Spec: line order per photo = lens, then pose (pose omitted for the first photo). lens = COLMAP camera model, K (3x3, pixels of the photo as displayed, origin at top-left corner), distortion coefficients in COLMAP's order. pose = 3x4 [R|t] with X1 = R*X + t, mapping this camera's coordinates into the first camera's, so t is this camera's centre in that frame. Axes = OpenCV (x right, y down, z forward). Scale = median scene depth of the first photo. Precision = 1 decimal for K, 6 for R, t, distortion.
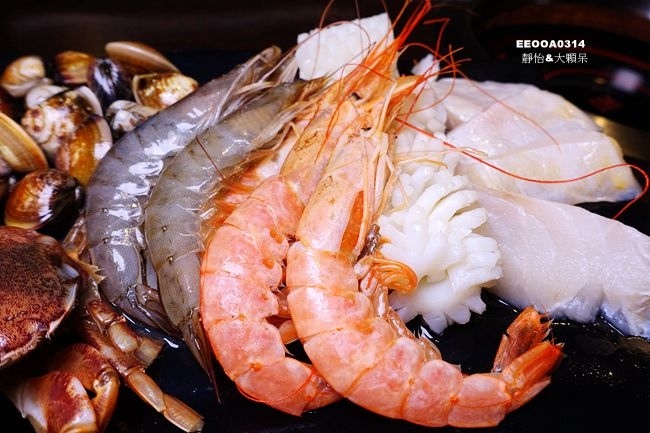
lens RADIAL K [[447.8, 0, 324.1], [0, 447.8, 218.4], [0, 0, 1]] dist [-0.000771, 0.001120]
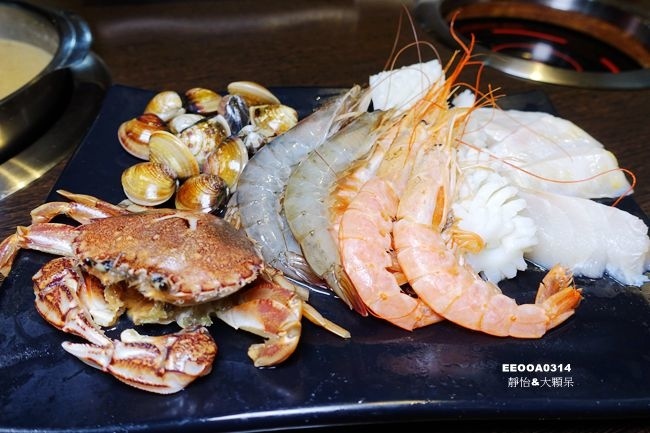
lens RADIAL K [[447.8, 0, 325.7], [0, 447.8, 214.3], [0, 0, 1]] dist [-0.000771, 0.001120]
pose [[0.999993, -0.001143, 0.003535, -0.275927], [0.001339, 0.998432, -0.055966, 0.102924], [-0.003466, 0.055971, 0.998426, -0.425039]]
